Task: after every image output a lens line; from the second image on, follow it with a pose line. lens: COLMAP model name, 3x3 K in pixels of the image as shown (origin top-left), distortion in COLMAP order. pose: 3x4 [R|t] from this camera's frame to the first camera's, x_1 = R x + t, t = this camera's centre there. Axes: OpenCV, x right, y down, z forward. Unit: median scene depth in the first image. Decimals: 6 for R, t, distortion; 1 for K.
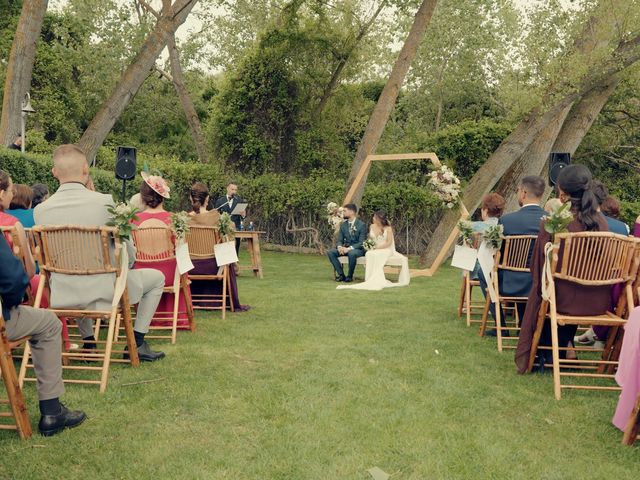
lens RADIAL K [[577.8, 0, 320.2], [0, 577.8, 241.6], [0, 0, 1]] dist [-0.046692, 0.024352]
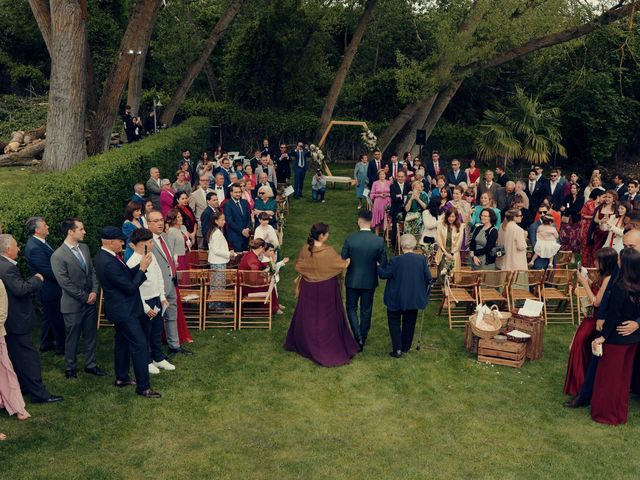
lens RADIAL K [[577.8, 0, 319.6], [0, 577.8, 239.6], [0, 0, 1]] dist [-0.046692, 0.024352]
pose [[0.996697, -0.025289, 0.077175, -0.078131], [0.006301, 0.971498, 0.236966, -0.150289], [-0.080968, -0.235697, 0.968448, -0.651295]]
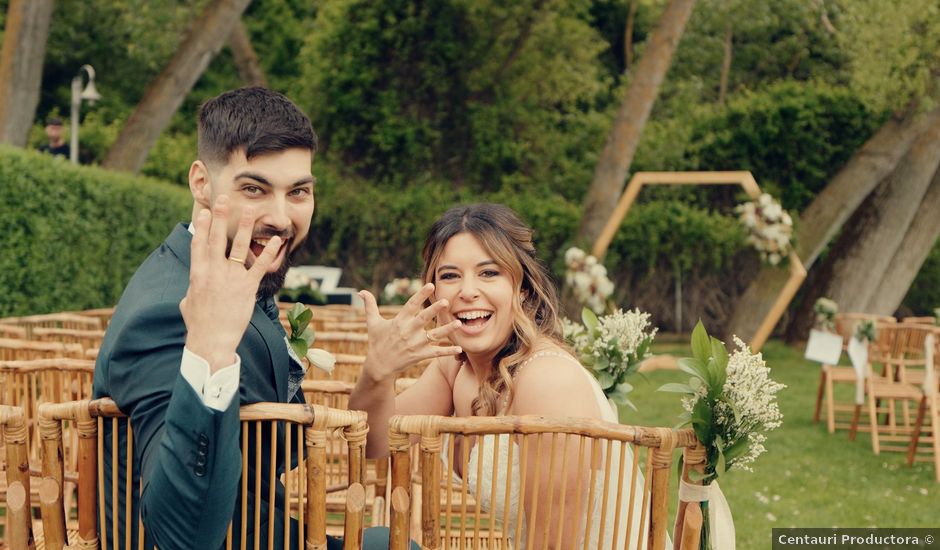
lens RADIAL K [[1366.2, 0, 470.1], [0, 1366.2, 272.6], [0, 0, 1]] dist [0.109477, 0.000000]
pose [[0.998724, 0.005972, 0.050145, -0.111770], [-0.005189, 0.999863, -0.015736, -0.014650], [-0.050232, 0.015456, 0.998618, -0.292684]]
